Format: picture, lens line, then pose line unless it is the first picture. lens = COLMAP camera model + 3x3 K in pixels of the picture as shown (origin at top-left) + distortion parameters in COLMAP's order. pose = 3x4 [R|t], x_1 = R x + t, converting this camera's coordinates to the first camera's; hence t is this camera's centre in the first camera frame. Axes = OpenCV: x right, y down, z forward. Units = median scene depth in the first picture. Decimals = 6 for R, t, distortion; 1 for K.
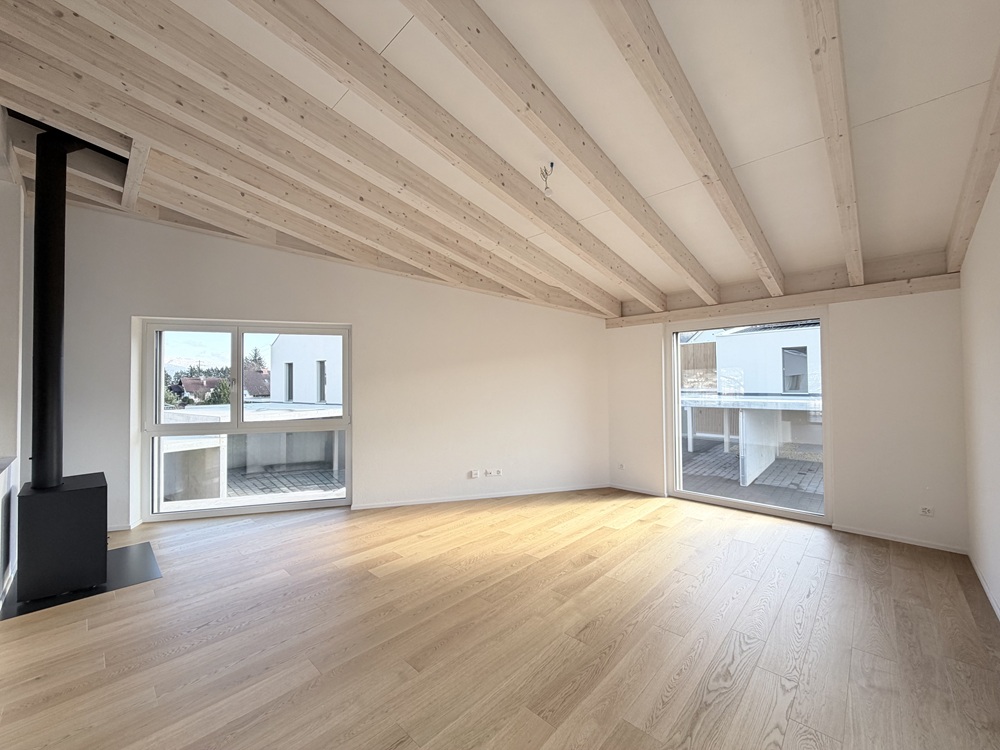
lens RADIAL K [[396.1, 0, 500.0], [0, 396.1, 375.0], [0, 0, 1]] dist [-0.000170, 0.000002]
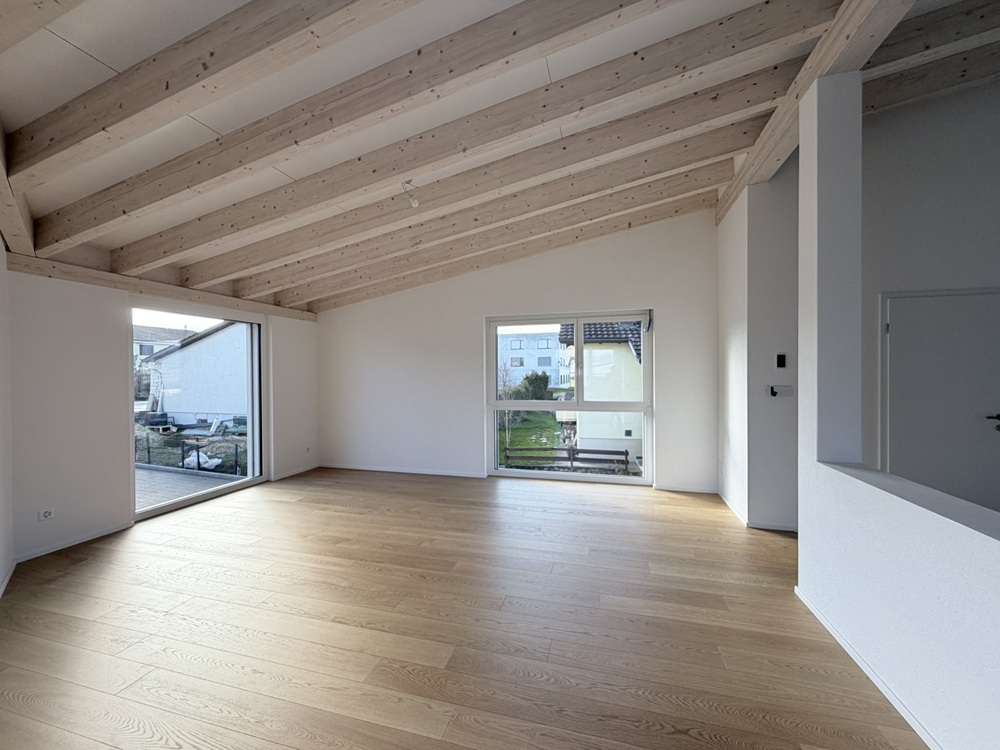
lens RADIAL K [[396.1, 0, 500.0], [0, 396.1, 375.0], [0, 0, 1]] dist [-0.000170, 0.000002]
pose [[-0.472617, 0.012697, 0.881176, -0.624275], [-0.005151, 0.999839, -0.017169, 0.037722], [-0.881253, -0.012653, -0.472476, 0.816314]]
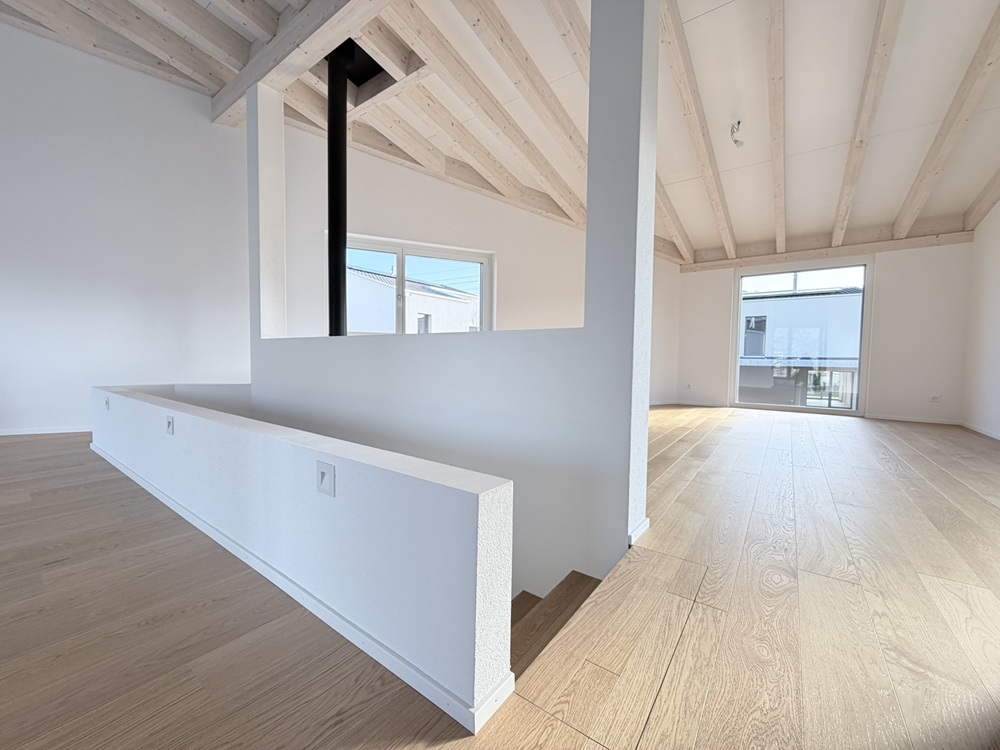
lens RADIAL K [[396.1, 0, 500.0], [0, 396.1, 375.0], [0, 0, 1]] dist [-0.000170, 0.000002]
pose [[0.991194, 0.015171, 0.131543, -0.519507], [-0.024411, 0.997324, 0.068916, 0.148487], [-0.130145, -0.071521, 0.988912, -0.164751]]
